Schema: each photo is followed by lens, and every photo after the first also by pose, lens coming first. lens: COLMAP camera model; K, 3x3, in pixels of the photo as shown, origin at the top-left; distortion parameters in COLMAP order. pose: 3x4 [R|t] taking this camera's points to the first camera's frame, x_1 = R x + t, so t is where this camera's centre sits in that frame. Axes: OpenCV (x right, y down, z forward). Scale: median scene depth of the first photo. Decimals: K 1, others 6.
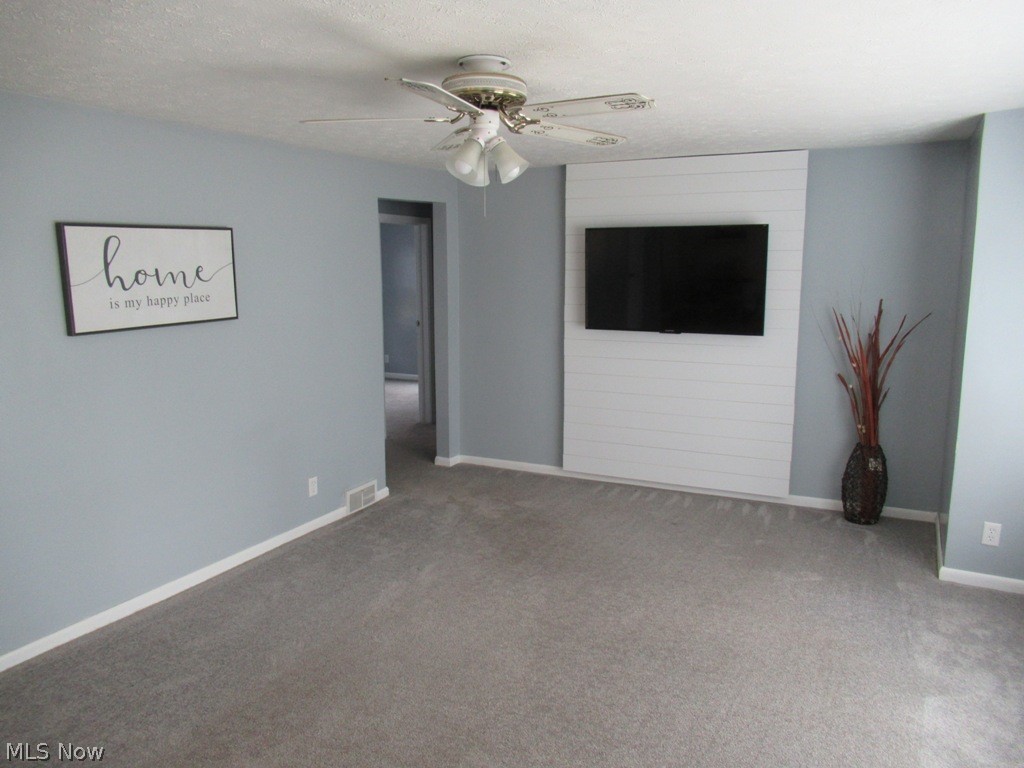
lens RADIAL K [[763.4, 0, 512.0], [0, 763.4, 384.0], [0, 0, 1]] dist [-0.019870, 0.004366]
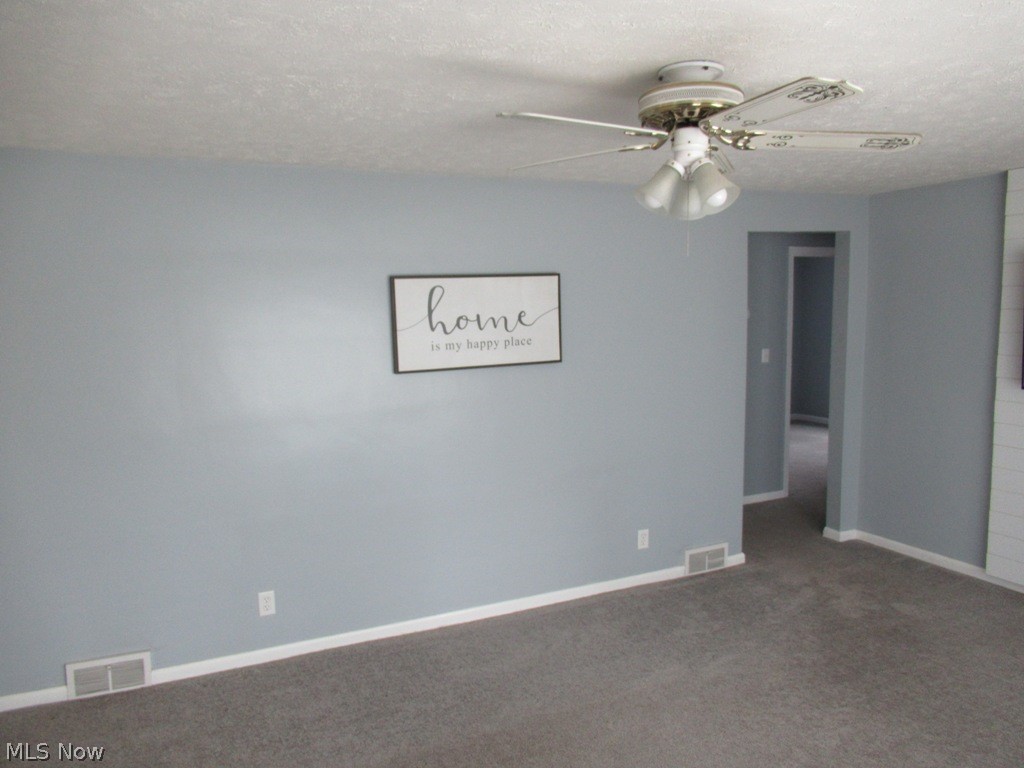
lens RADIAL K [[763.4, 0, 512.0], [0, 763.4, 384.0], [0, 0, 1]] dist [-0.019870, 0.004366]
pose [[0.783682, 0.053874, -0.618822, 0.223522], [-0.079839, 0.996705, -0.014337, -0.037442], [0.616010, 0.060642, 0.785400, 0.166163]]
